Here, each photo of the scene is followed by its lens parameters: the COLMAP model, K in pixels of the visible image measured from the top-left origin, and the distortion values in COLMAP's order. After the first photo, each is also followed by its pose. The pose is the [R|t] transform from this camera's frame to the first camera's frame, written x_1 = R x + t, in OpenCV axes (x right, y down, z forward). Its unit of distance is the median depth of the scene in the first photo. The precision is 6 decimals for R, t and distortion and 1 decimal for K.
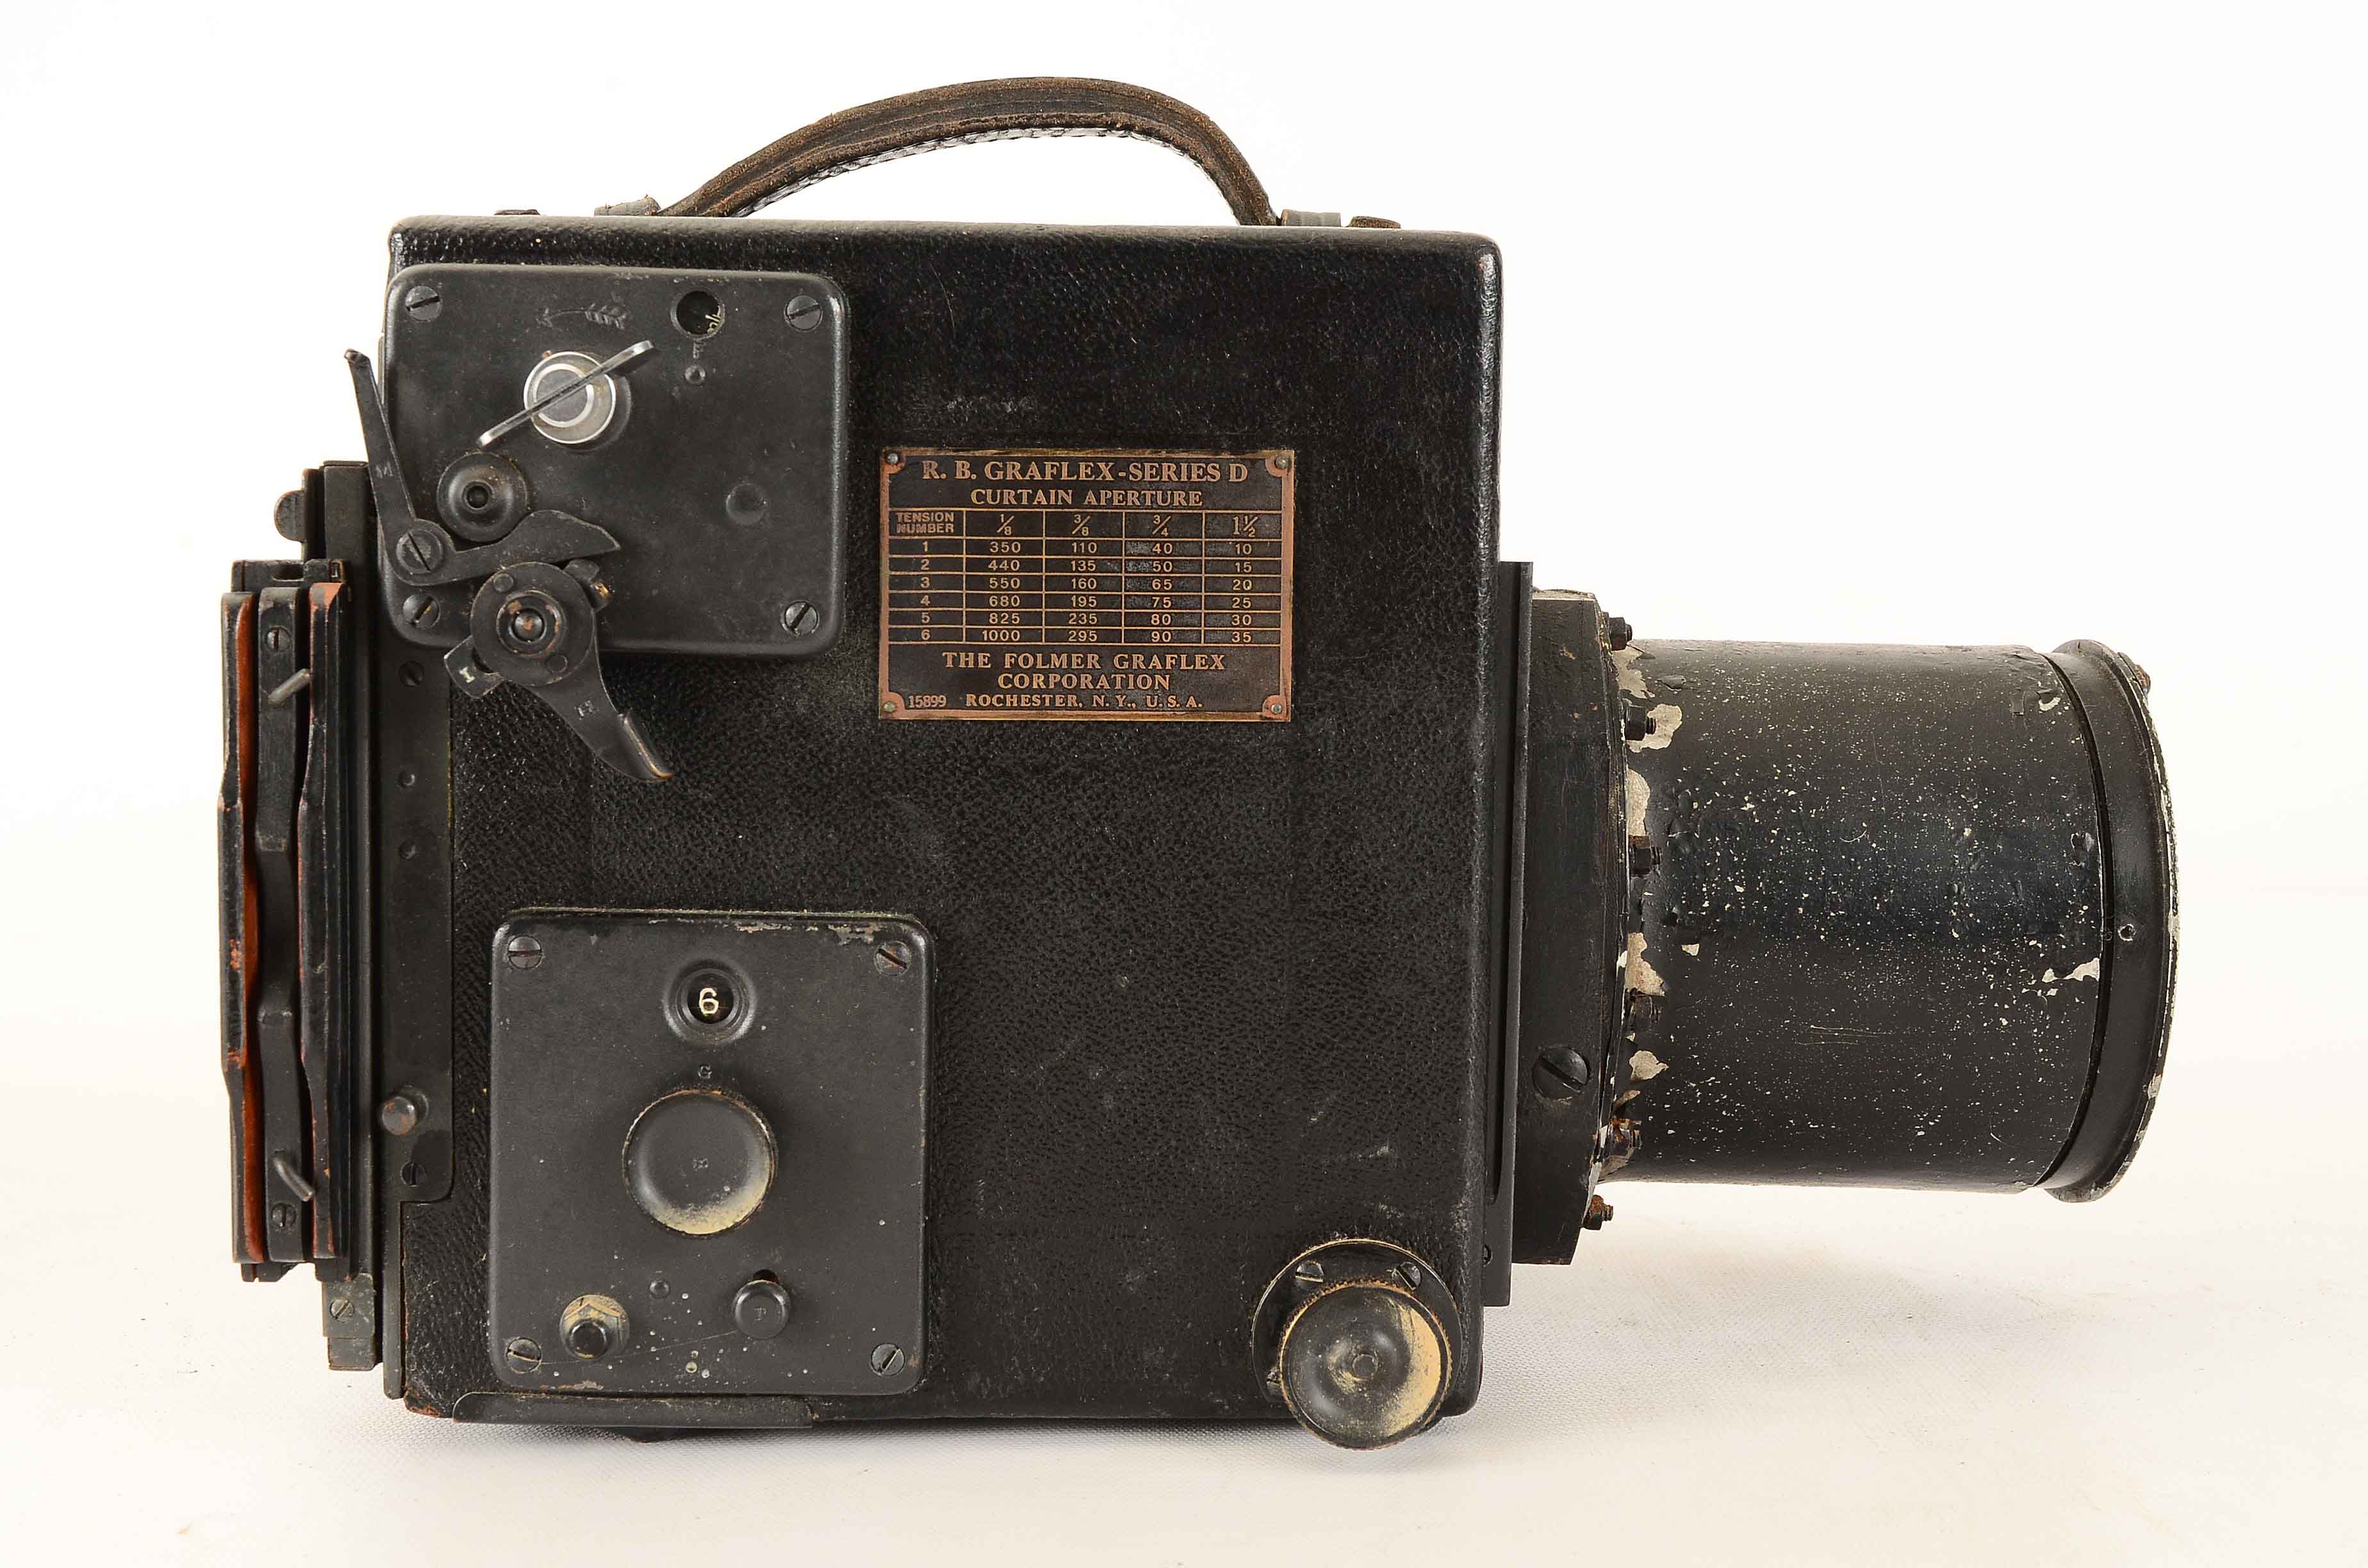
lens RADIAL K [[3077.0, 0, 1182.5], [0, 3077.0, 757.9], [0, 0, 1]] dist [-0.004545, -0.026811]
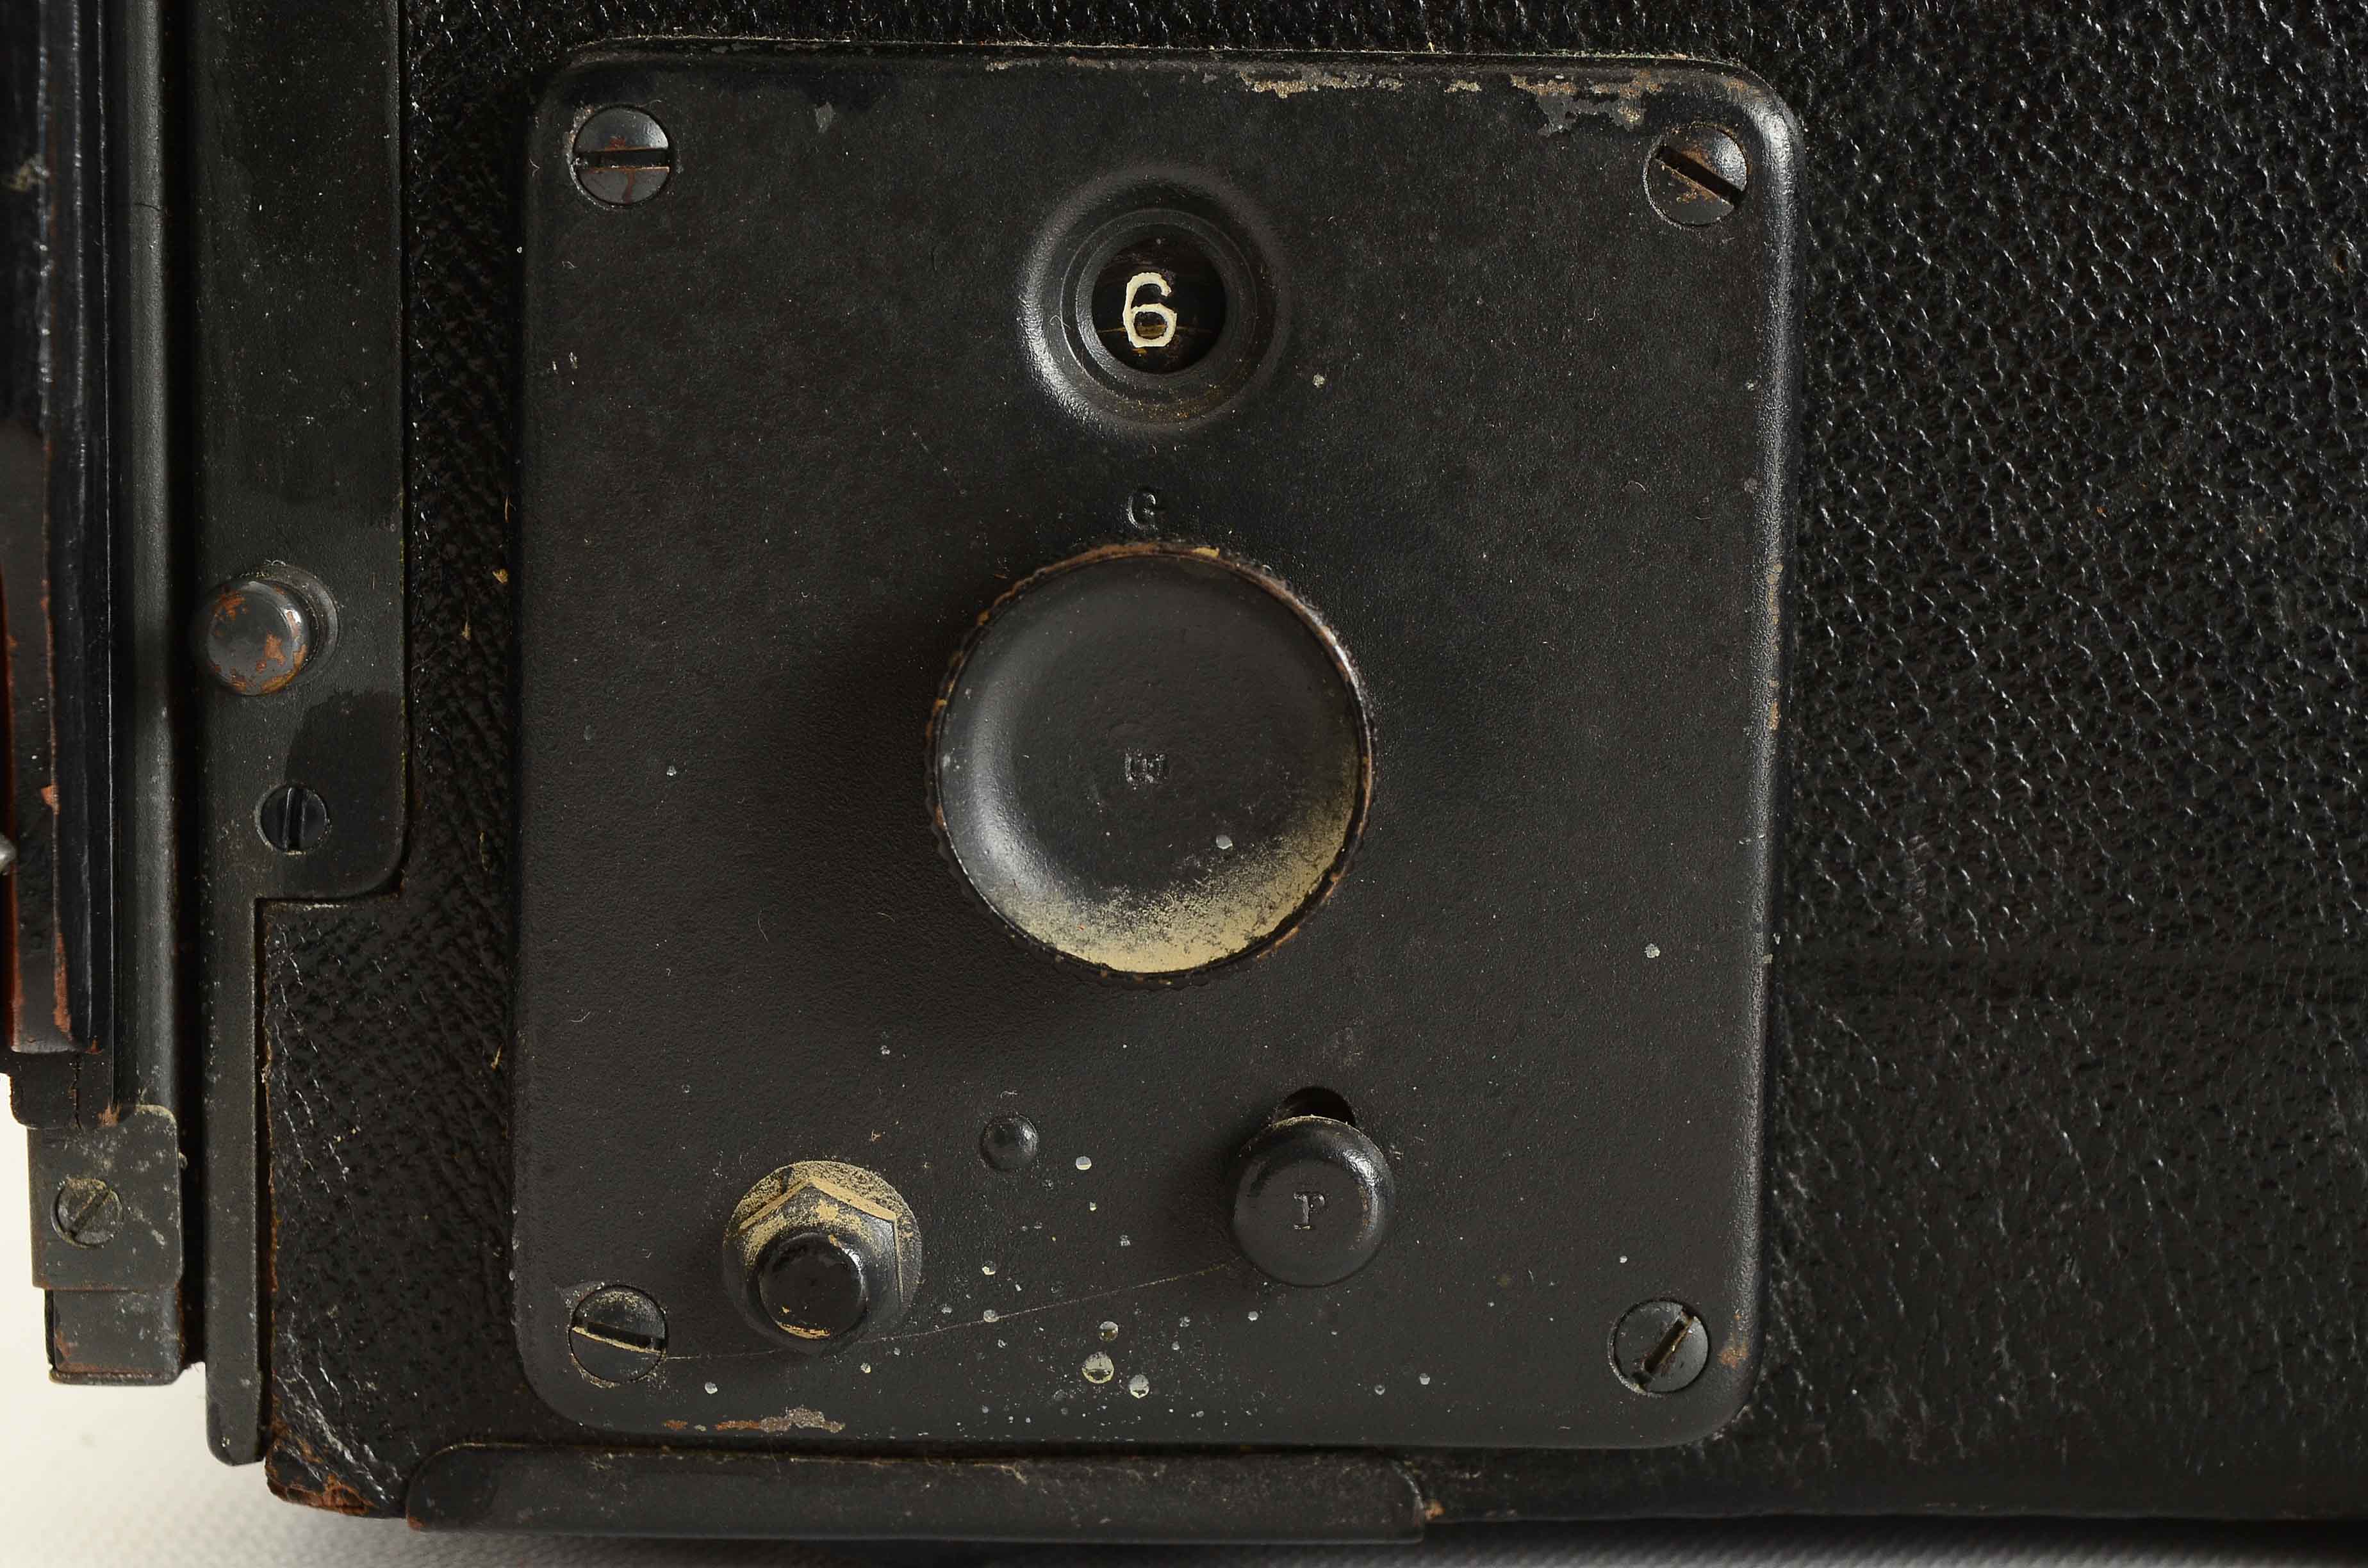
lens RADIAL K [[4799.7, 0, 1184.5], [0, 4799.7, 739.8], [0, 0, 1]] dist [0.052961, 0.149899]
pose [[0.999964, -0.001816, -0.008298, -0.148219], [0.002143, 0.999217, 0.039497, 0.107733], [0.008219, -0.039513, 0.999185, 0.468659]]
